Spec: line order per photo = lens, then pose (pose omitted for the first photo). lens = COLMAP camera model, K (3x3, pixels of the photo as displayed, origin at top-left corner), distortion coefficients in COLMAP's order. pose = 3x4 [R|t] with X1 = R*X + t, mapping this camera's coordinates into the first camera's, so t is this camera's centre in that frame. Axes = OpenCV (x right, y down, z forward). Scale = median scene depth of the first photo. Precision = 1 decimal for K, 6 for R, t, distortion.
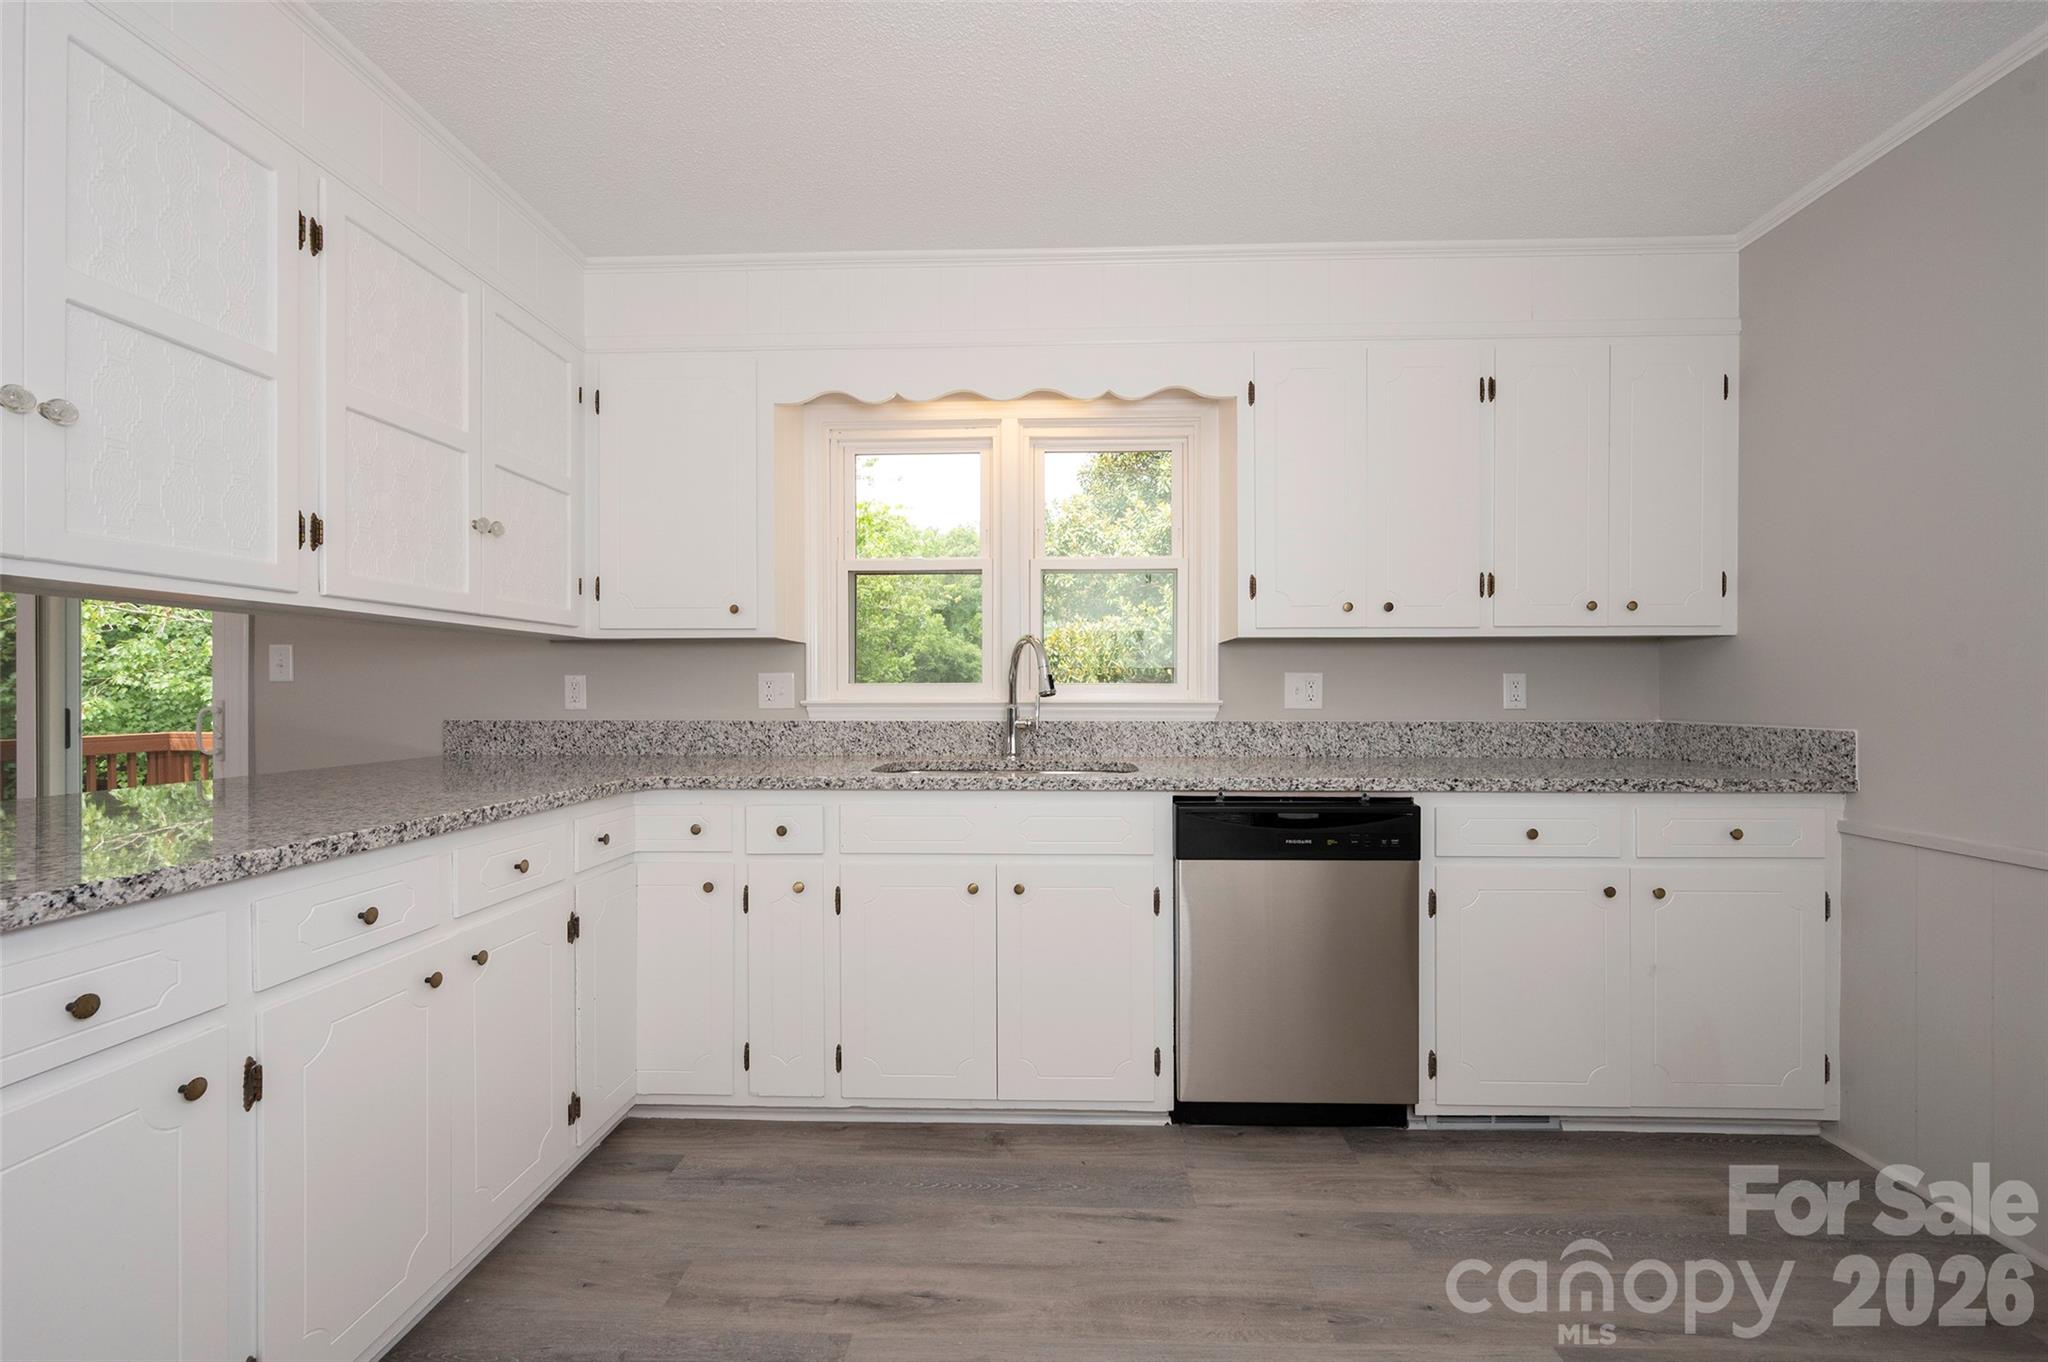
lens RADIAL K [[794.6, 0, 979.0], [0, 794.6, 692.1], [0, 0, 1]] dist [-0.001348, -0.000105]
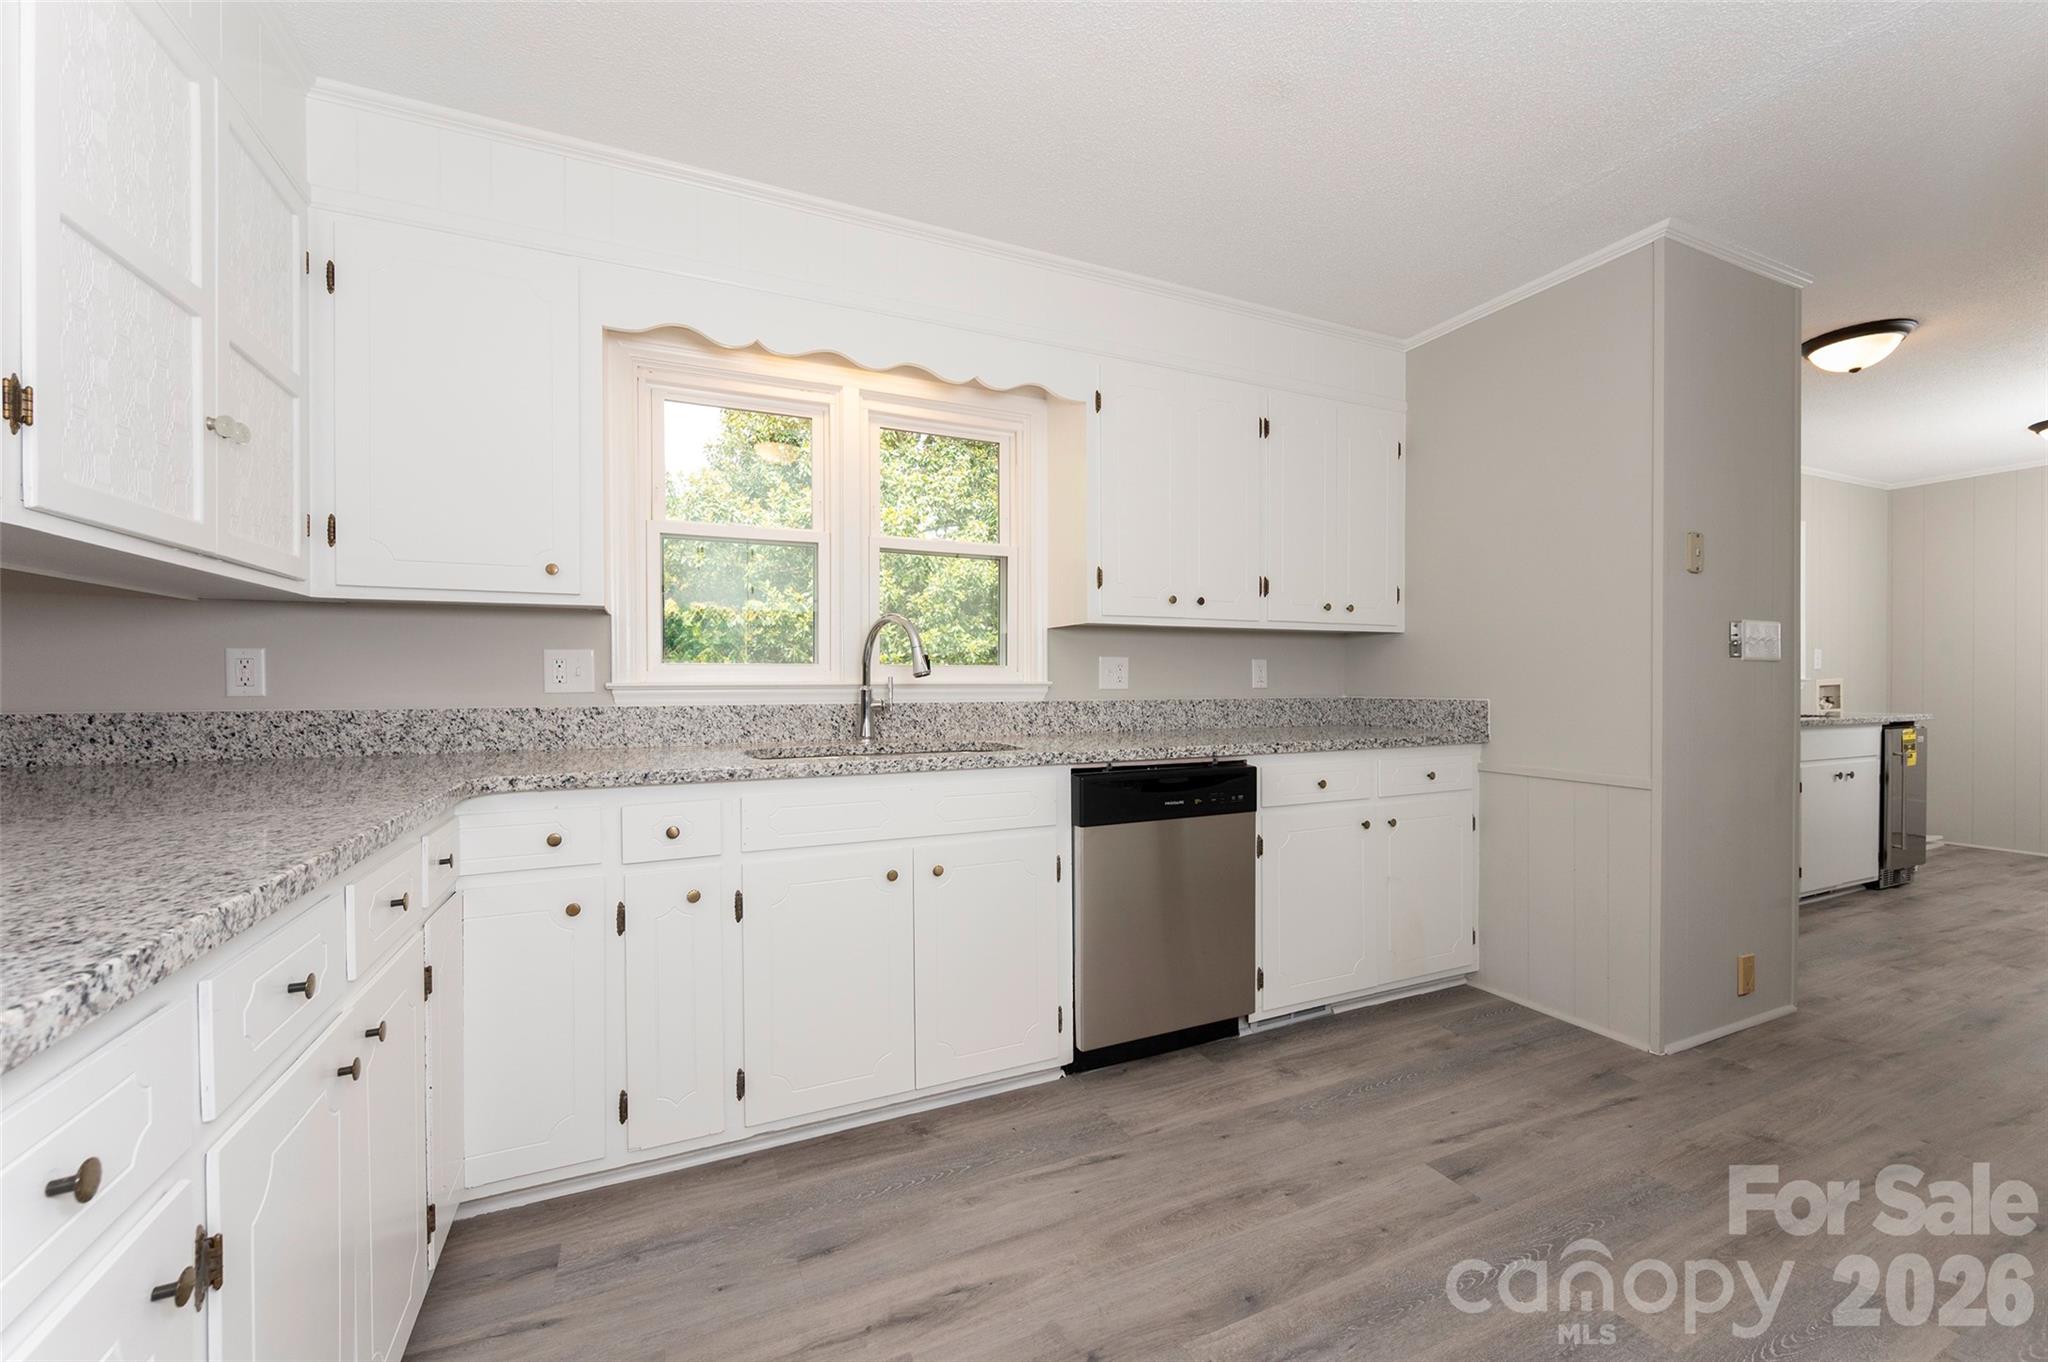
lens RADIAL K [[794.6, 0, 1046.5], [0, 794.6, 680.8], [0, 0, 1]] dist [-0.001348, -0.000105]
pose [[0.896135, -0.001478, 0.443779, -0.259053], [0.000295, 0.999996, 0.002735, 0.009185], [-0.443782, -0.002319, 0.896132, 0.056127]]
